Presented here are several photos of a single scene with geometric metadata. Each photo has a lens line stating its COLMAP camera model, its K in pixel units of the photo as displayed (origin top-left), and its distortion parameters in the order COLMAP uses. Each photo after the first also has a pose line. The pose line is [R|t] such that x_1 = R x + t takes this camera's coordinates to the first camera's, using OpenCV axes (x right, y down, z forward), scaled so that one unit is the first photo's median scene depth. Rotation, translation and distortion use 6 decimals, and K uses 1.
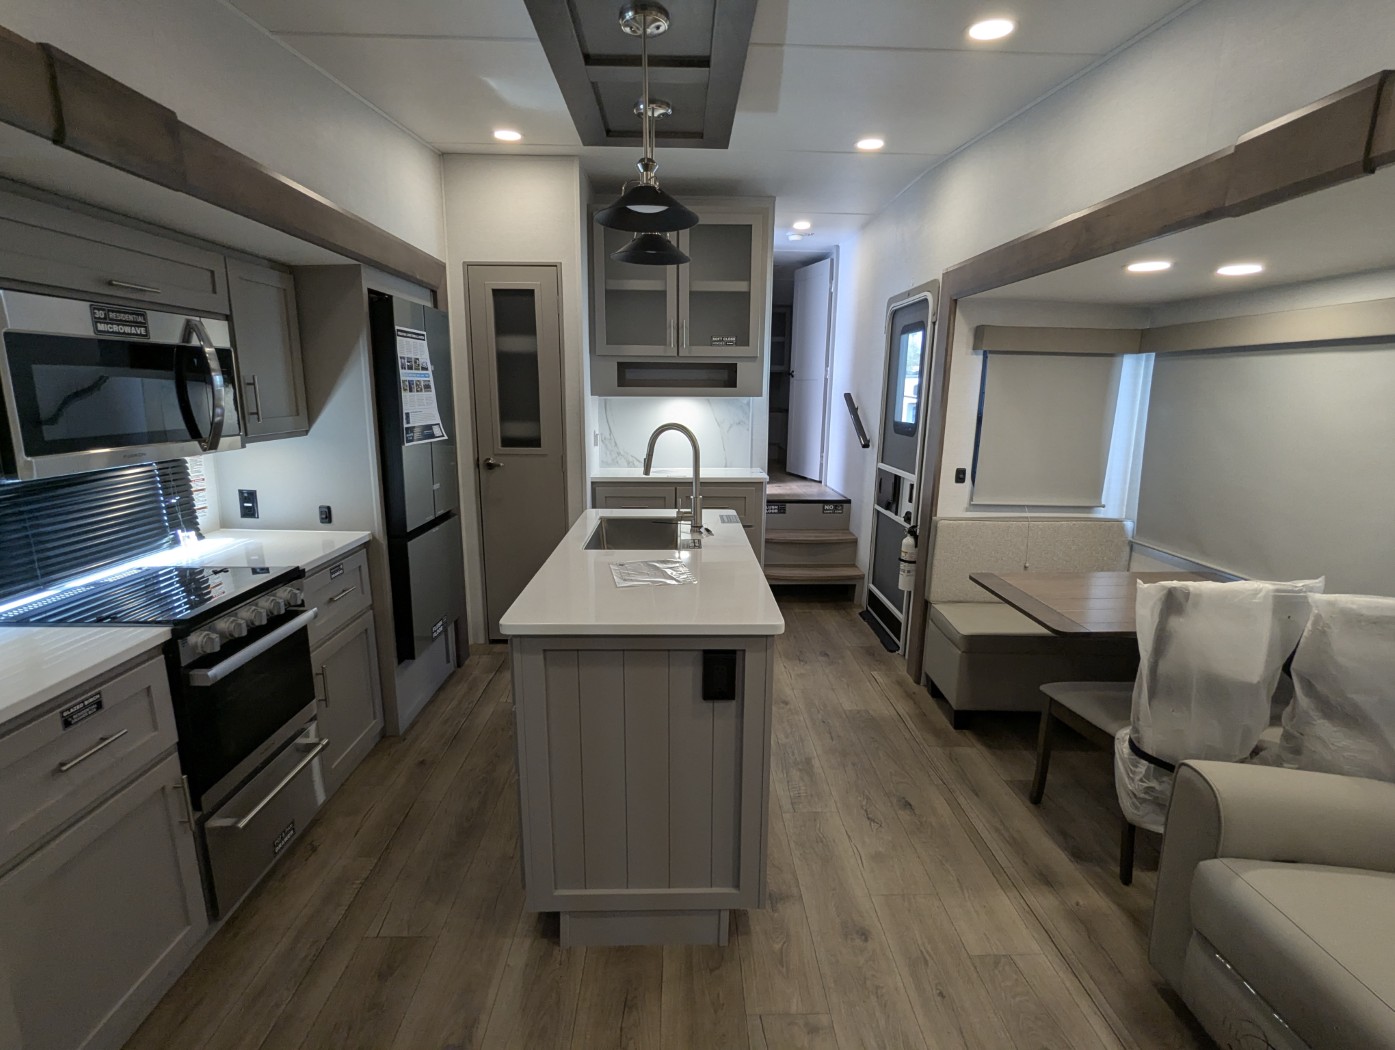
lens RADIAL K [[663.5, 0, 697.1], [0, 663.5, 526.3], [0, 0, 1]] dist [-0.003339, 0.003055]
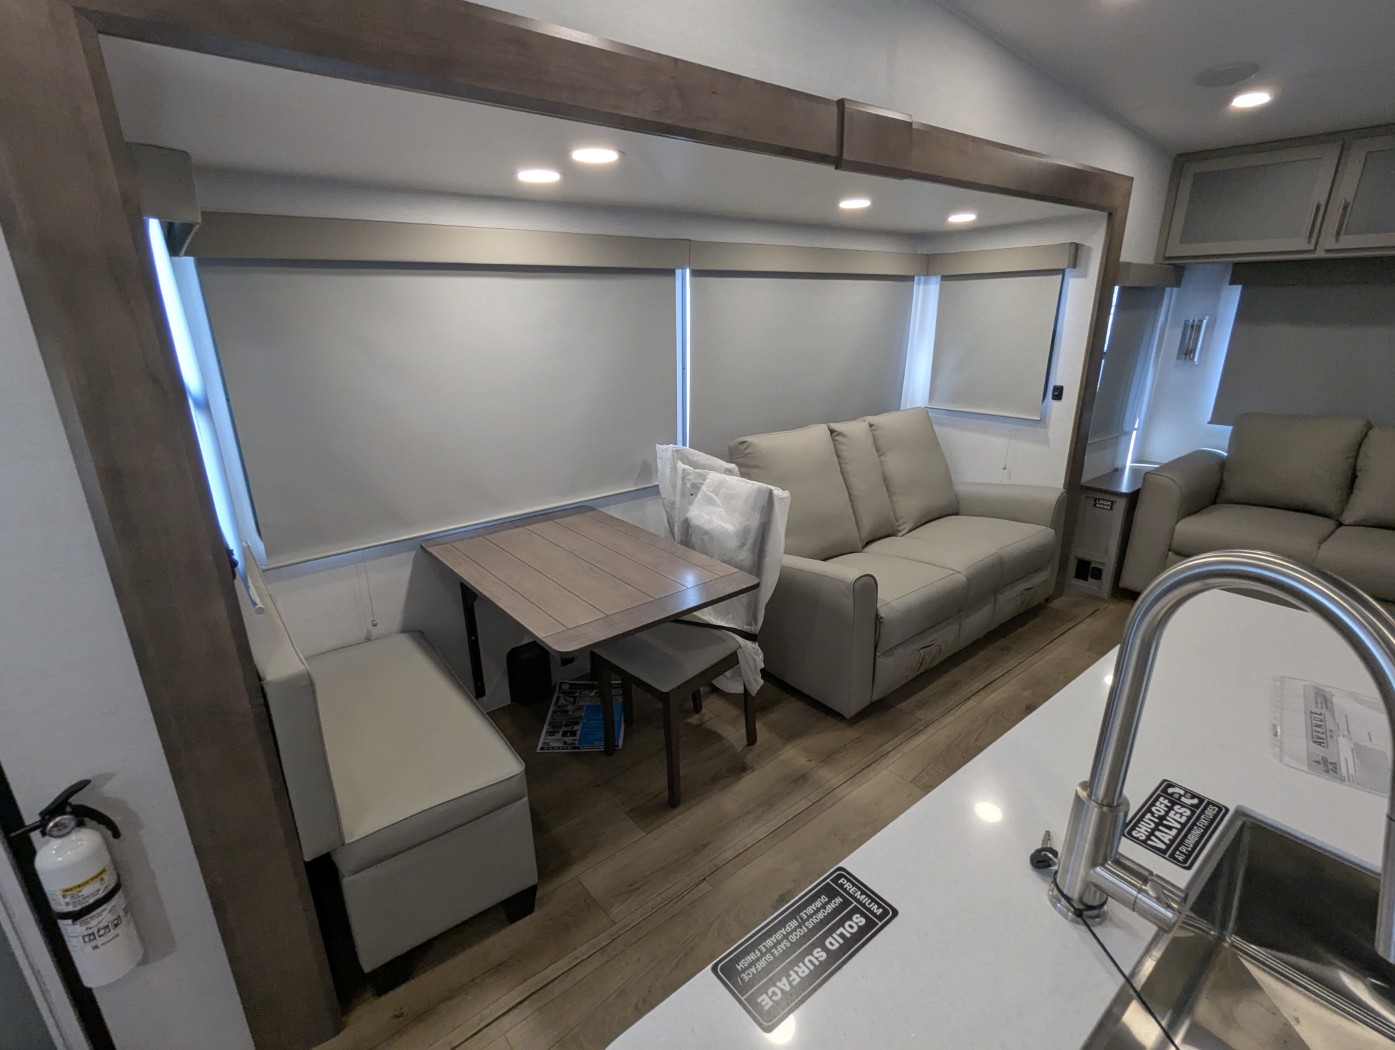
lens RADIAL K [[663.5, 0, 697.4], [0, 663.5, 527.1], [0, 0, 1]] dist [-0.003339, 0.003055]
pose [[-0.607781, -0.253865, 0.752432, -0.071177], [0.169740, 0.884093, 0.435395, -0.272629], [-0.775751, 0.392343, -0.494244, 1.224869]]
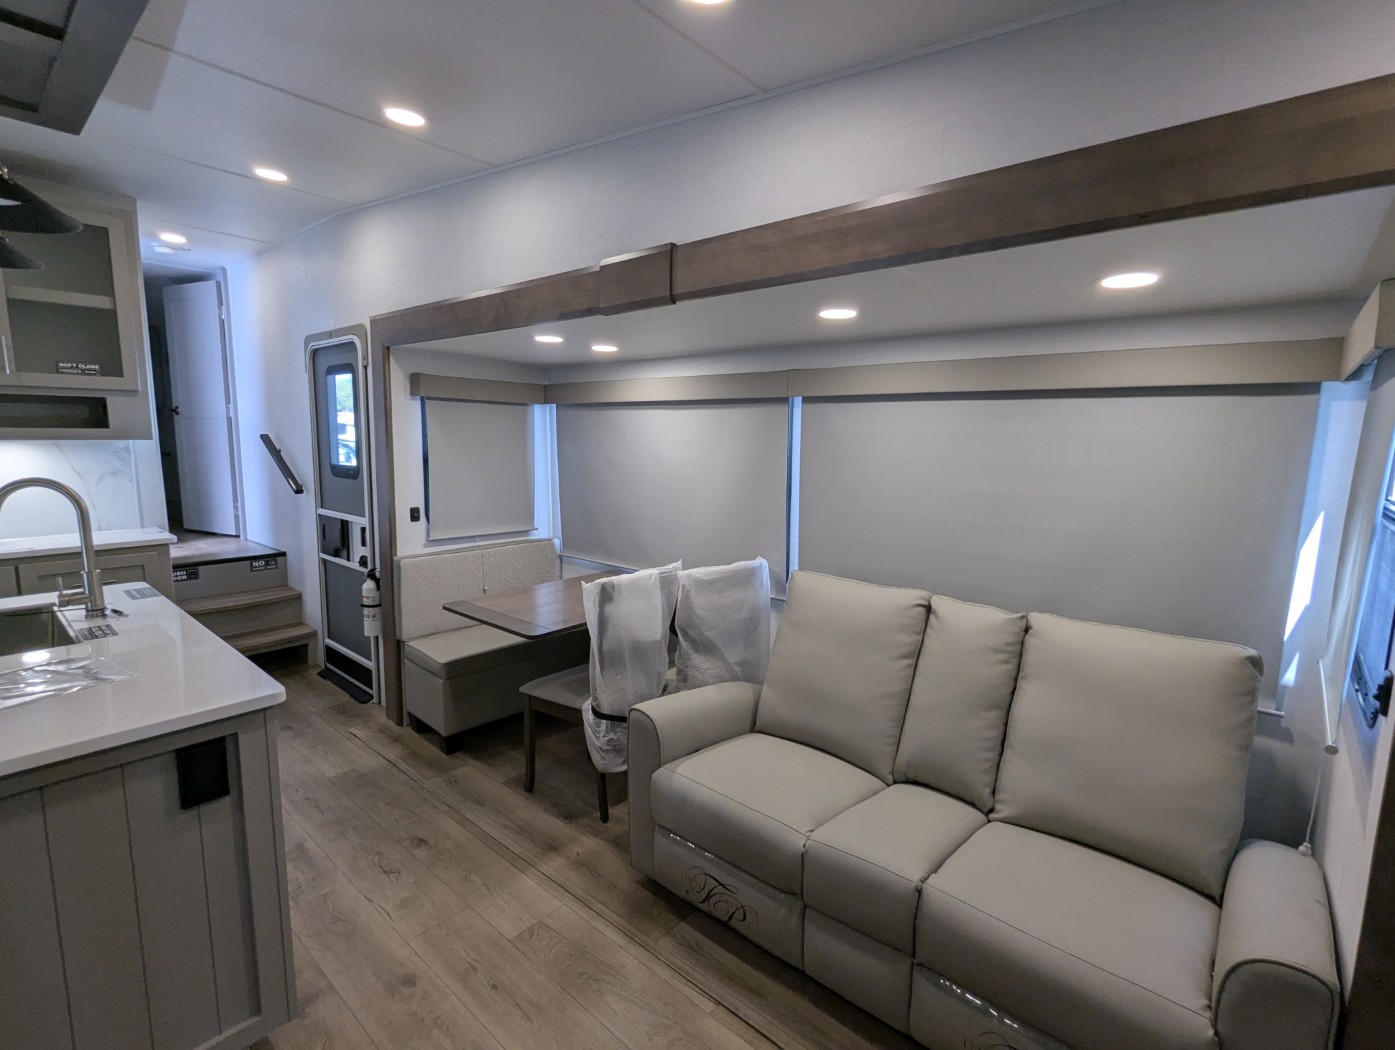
lens RADIAL K [[663.5, 0, 696.2], [0, 663.5, 527.0], [0, 0, 1]] dist [-0.003339, 0.003055]
pose [[0.678240, -0.102582, 0.727645, -0.080207], [0.142372, 0.989790, 0.006833, -0.001060], [-0.720916, 0.098962, 0.685920, -0.039607]]
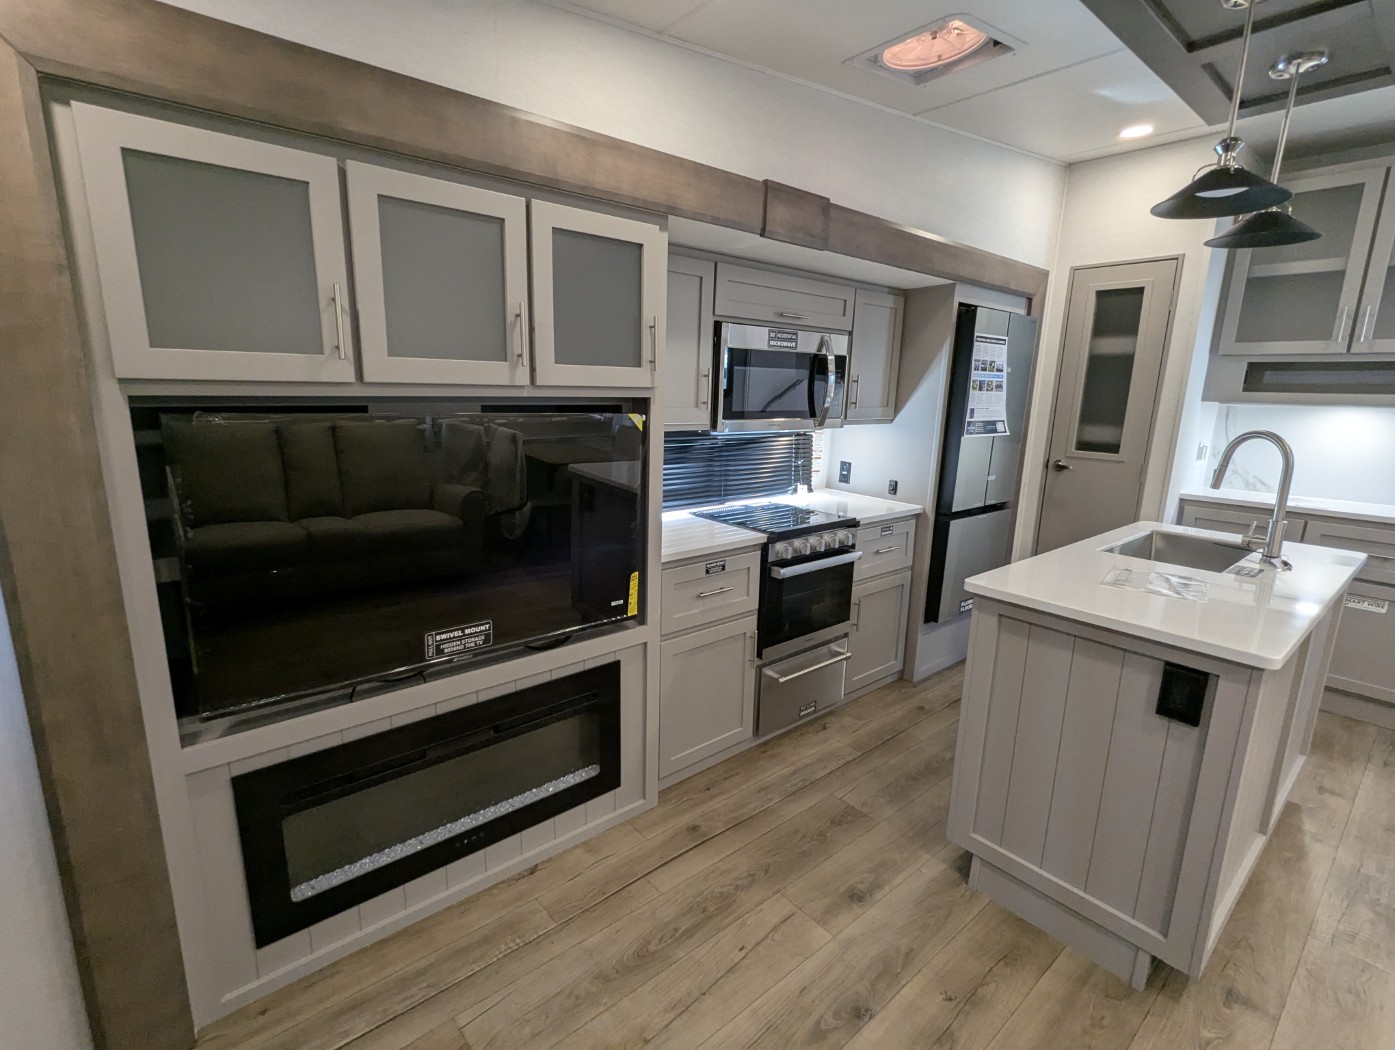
lens RADIAL K [[663.5, 0, 697.3], [0, 663.5, 526.6], [0, 0, 1]] dist [-0.003339, 0.003055]
pose [[0.626878, 0.169621, -0.760429, 0.178005], [-0.179336, 0.981220, 0.071030, 0.033740], [0.758197, 0.091845, 0.645525, -0.081292]]
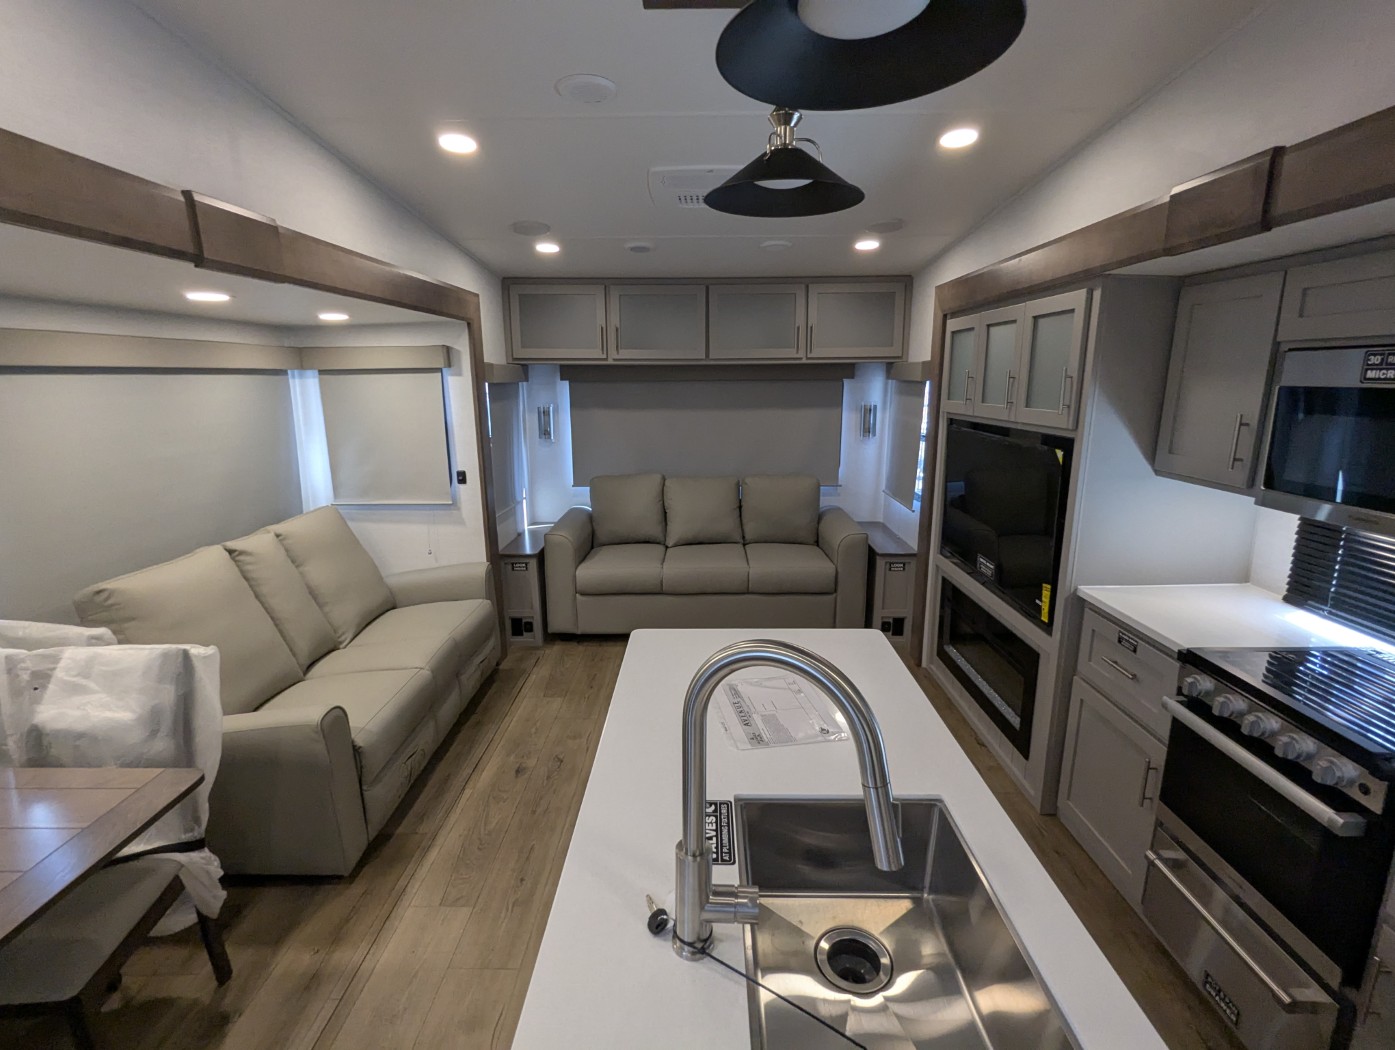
lens RADIAL K [[663.5, 0, 696.2], [0, 663.5, 526.8], [0, 0, 1]] dist [-0.003339, 0.003055]
pose [[-0.999192, -0.013514, 0.037860, -0.011732], [0.003596, 0.907979, 0.419001, -0.315408], [-0.040039, 0.418798, -0.907196, 1.241340]]
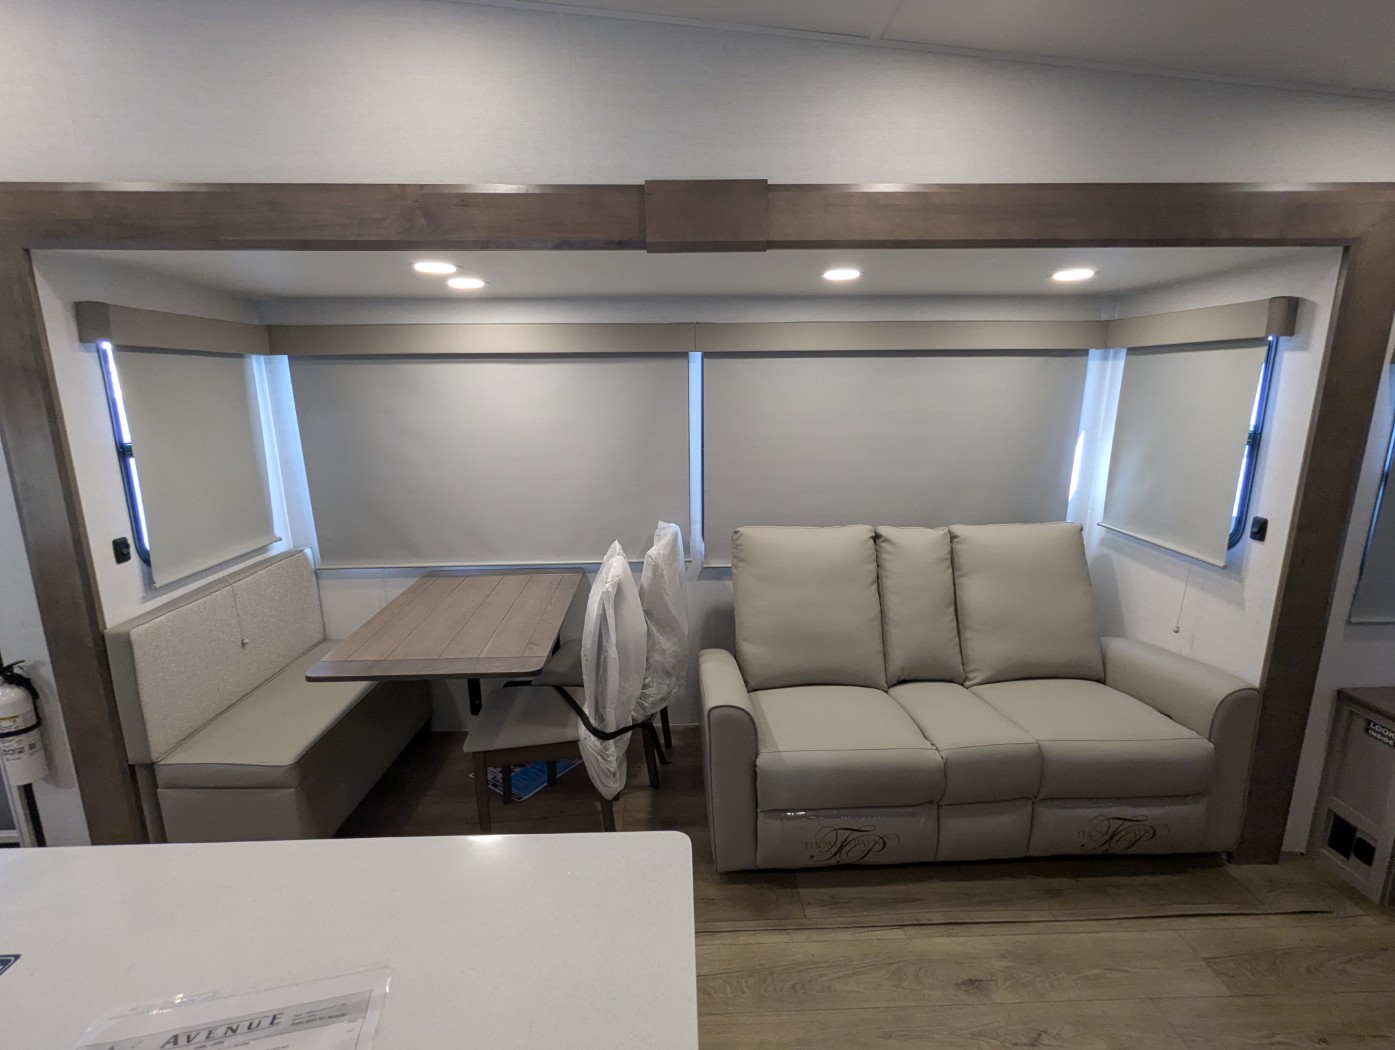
lens RADIAL K [[663.5, 0, 698.7], [0, 663.5, 525.6], [0, 0, 1]] dist [-0.003339, 0.003055]
pose [[-0.005772, -0.229401, 0.973315, -0.240726], [0.212644, 0.950788, 0.225352, -0.154070], [-0.977113, 0.208271, 0.043293, 0.571563]]
